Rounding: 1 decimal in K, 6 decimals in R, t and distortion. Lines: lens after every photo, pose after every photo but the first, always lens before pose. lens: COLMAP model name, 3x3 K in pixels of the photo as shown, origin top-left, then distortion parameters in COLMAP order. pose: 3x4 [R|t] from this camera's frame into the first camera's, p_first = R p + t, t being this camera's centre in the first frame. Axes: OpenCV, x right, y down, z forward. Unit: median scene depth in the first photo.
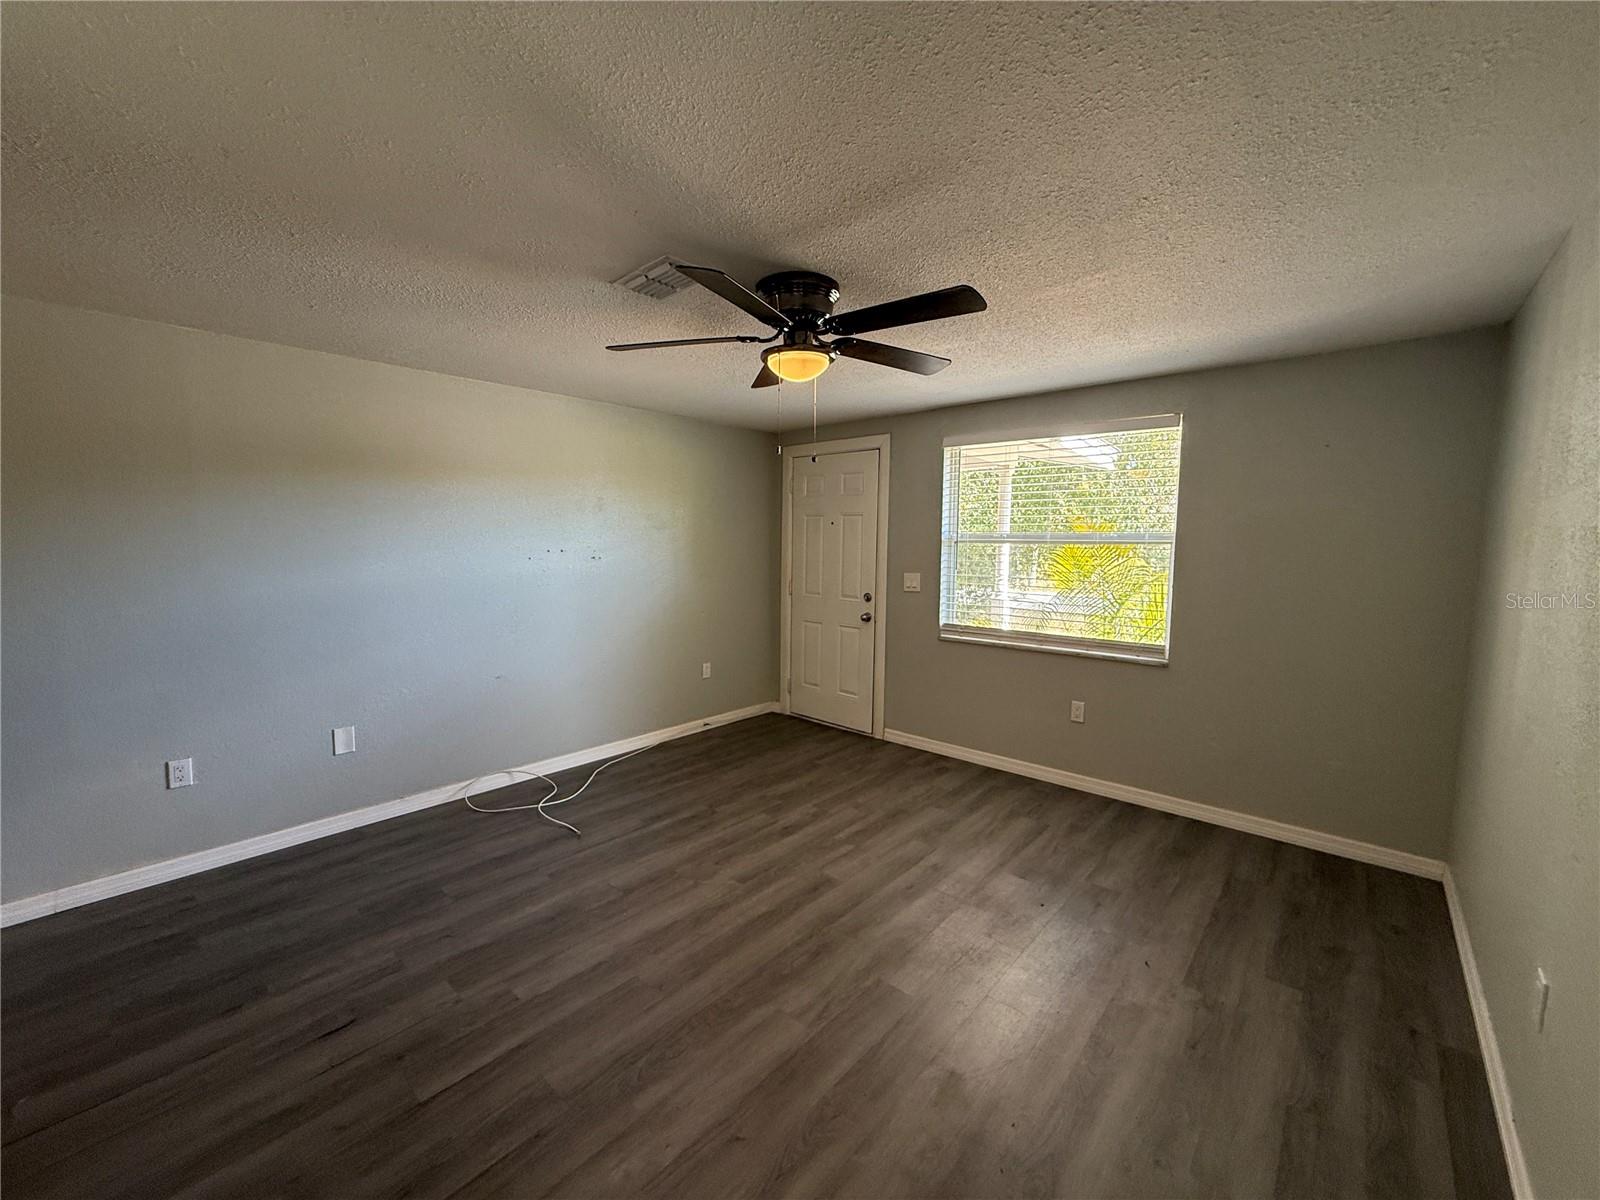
lens RADIAL K [[637.4, 0, 803.1], [0, 637.4, 594.1], [0, 0, 1]] dist [-0.004825, -0.001018]
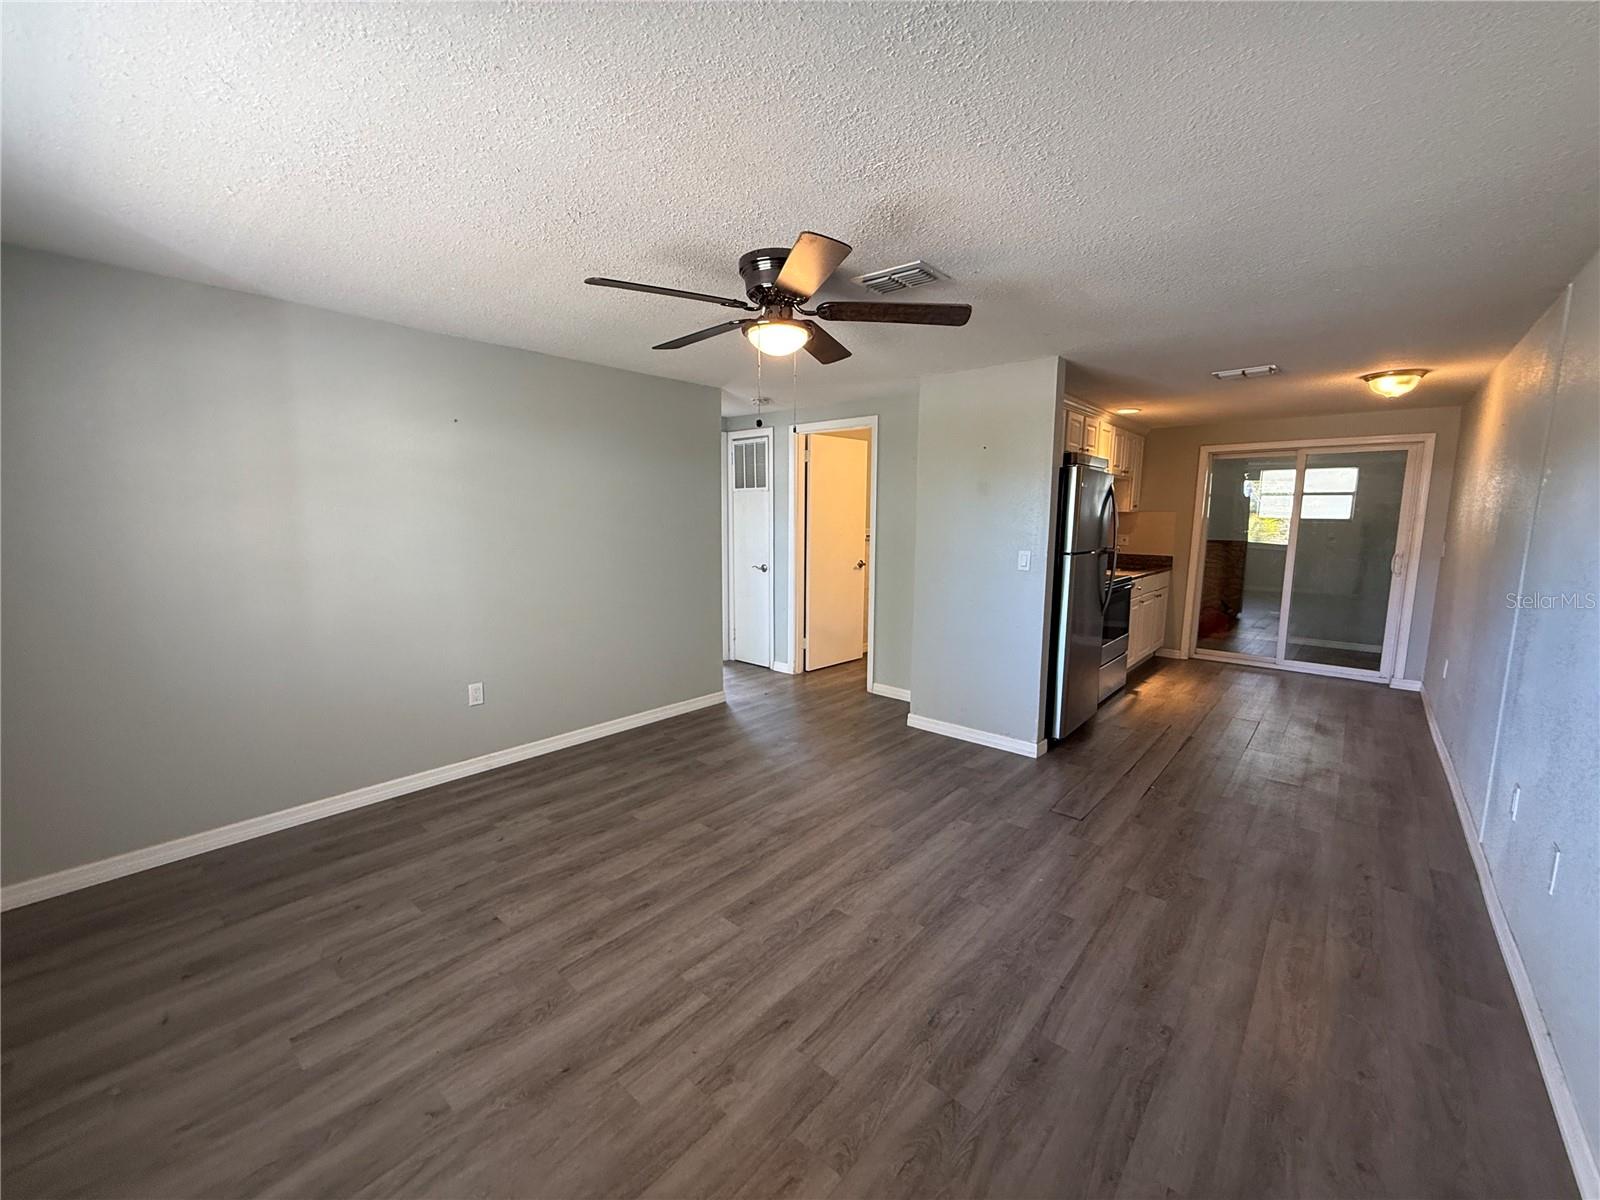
lens RADIAL K [[637.4, 0, 806.2], [0, 637.4, 596.6], [0, 0, 1]] dist [-0.004825, -0.001018]
pose [[-0.999844, -0.011130, -0.013712, -0.037082], [-0.013837, 0.976150, 0.216654, -0.138819], [0.010974, 0.216810, -0.976152, 1.658604]]
